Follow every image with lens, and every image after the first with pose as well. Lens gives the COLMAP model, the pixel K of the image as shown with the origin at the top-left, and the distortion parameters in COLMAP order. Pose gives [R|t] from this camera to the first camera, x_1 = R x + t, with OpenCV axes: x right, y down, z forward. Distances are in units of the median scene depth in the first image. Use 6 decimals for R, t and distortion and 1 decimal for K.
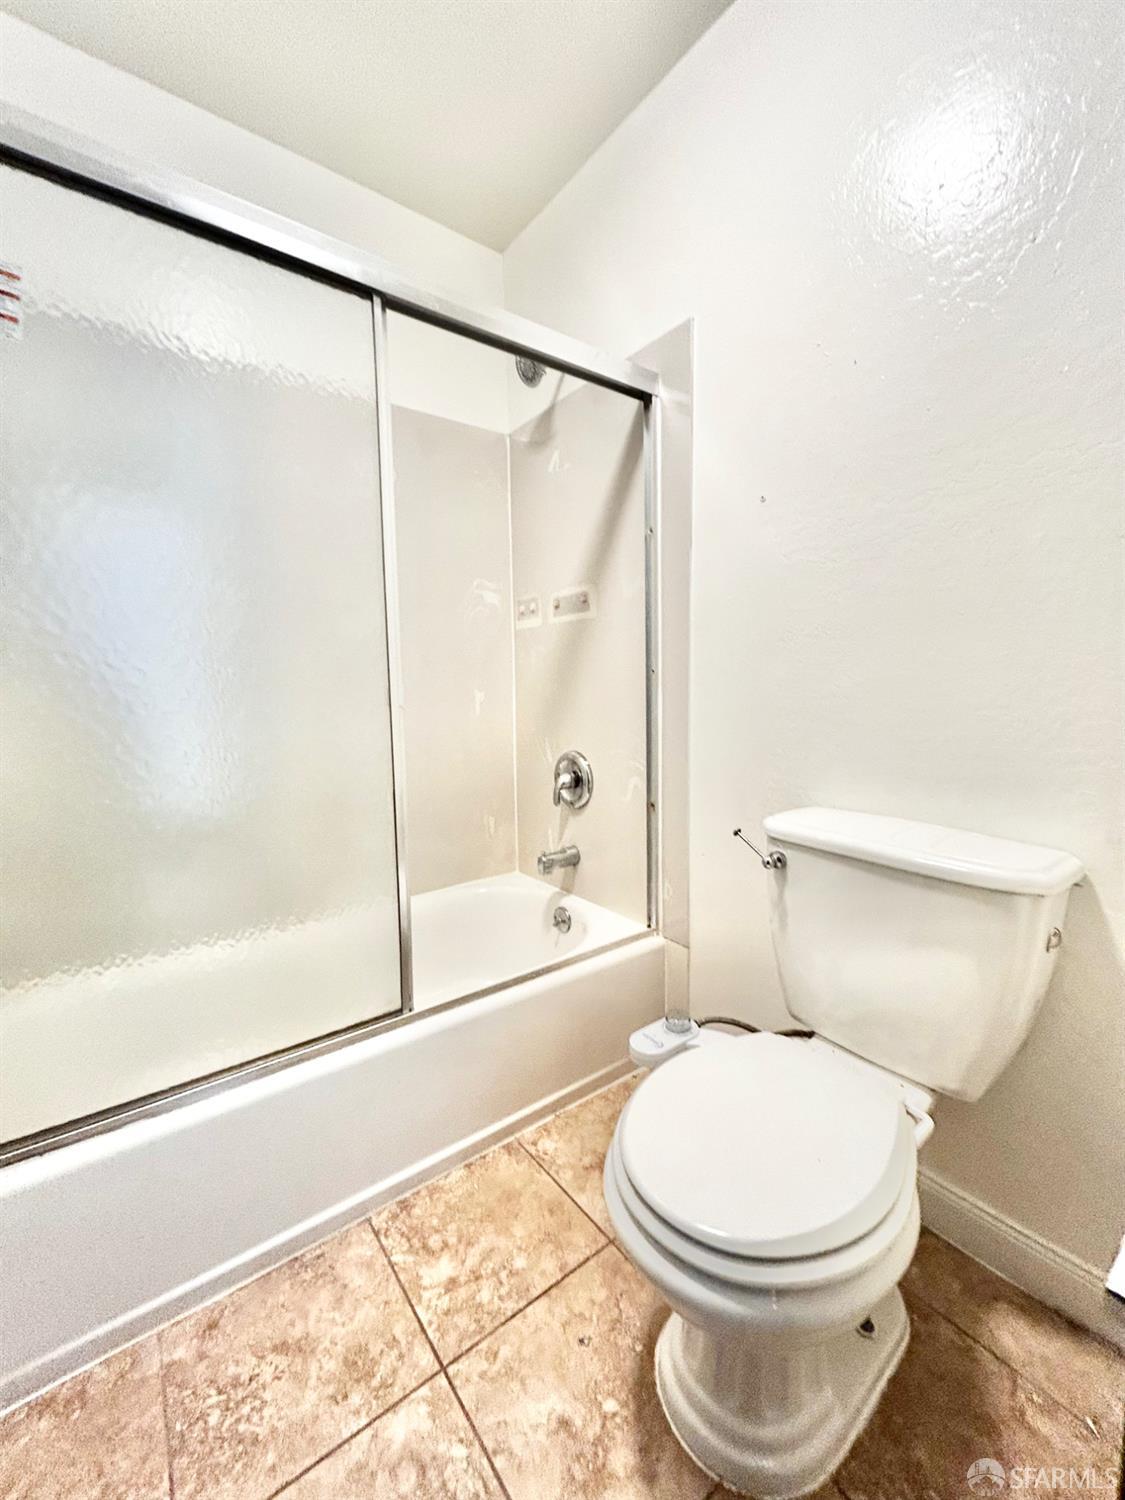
lens RADIAL K [[606.5, 0, 567.9], [0, 606.5, 749.6], [0, 0, 1]] dist [0.001216, -0.000024]
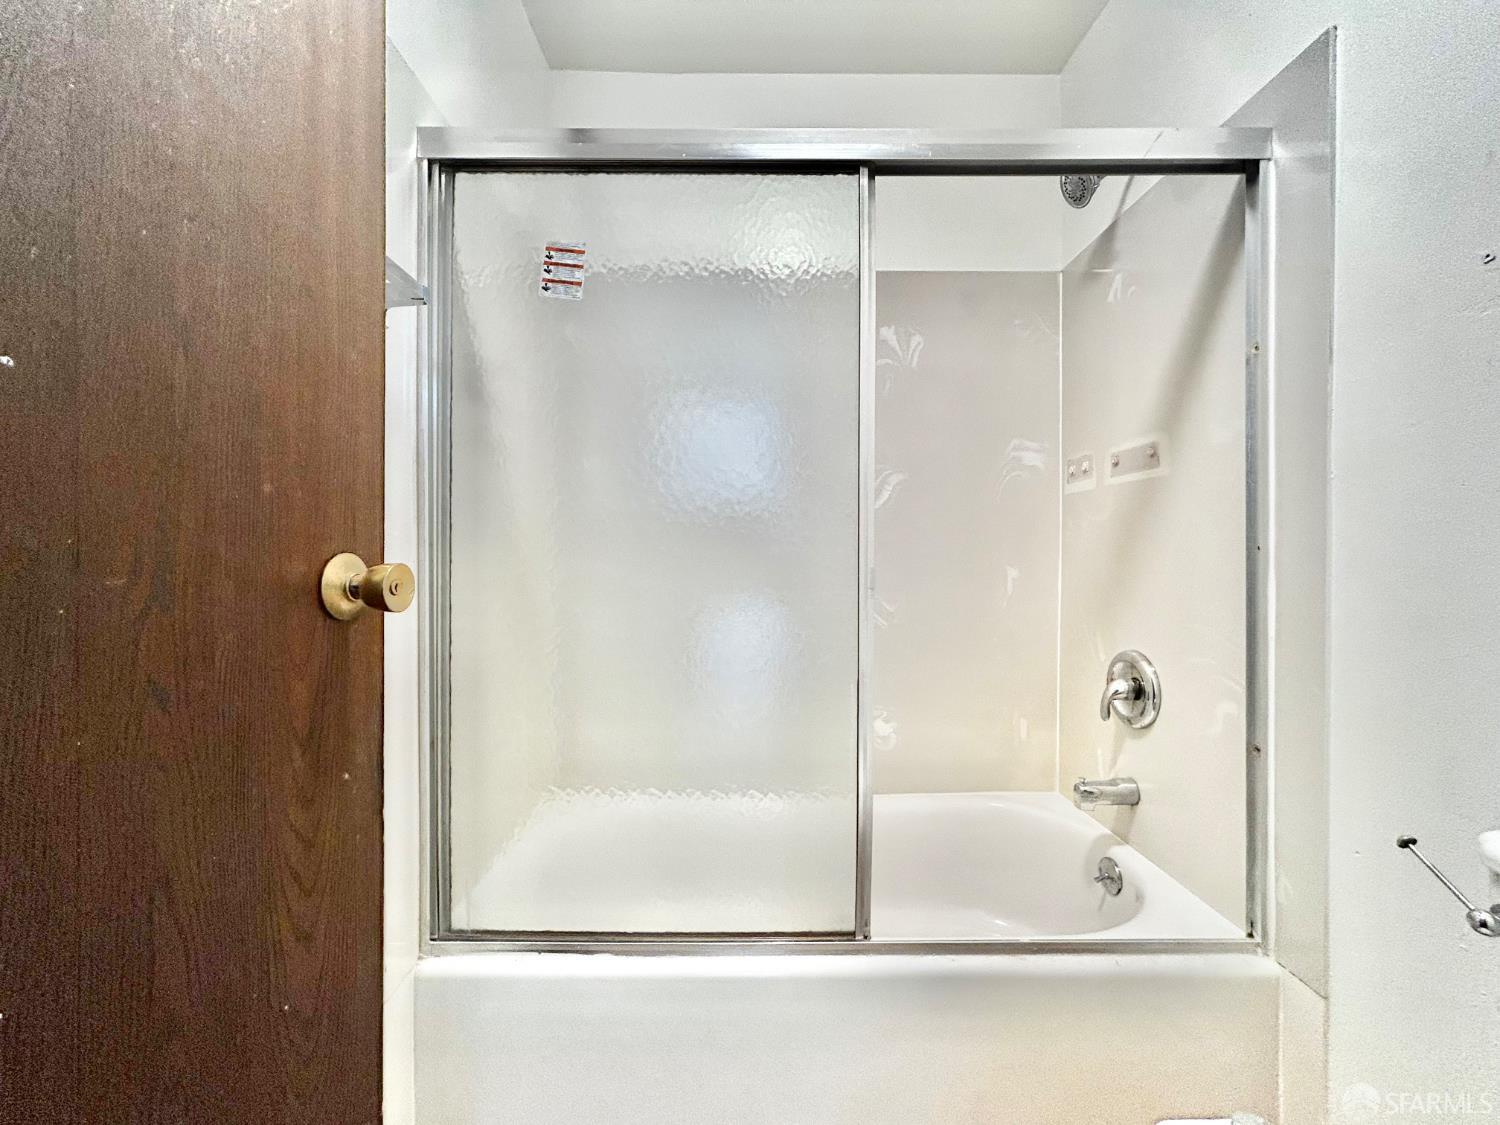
lens RADIAL K [[606.5, 0, 747.4], [0, 606.5, 559.3], [0, 0, 1]] dist [0.001216, -0.000024]
pose [[0.800526, 0.019900, -0.598968, 0.074600], [-0.074128, 0.995062, -0.066012, -0.025626], [0.594696, 0.097245, 0.798048, 0.101201]]
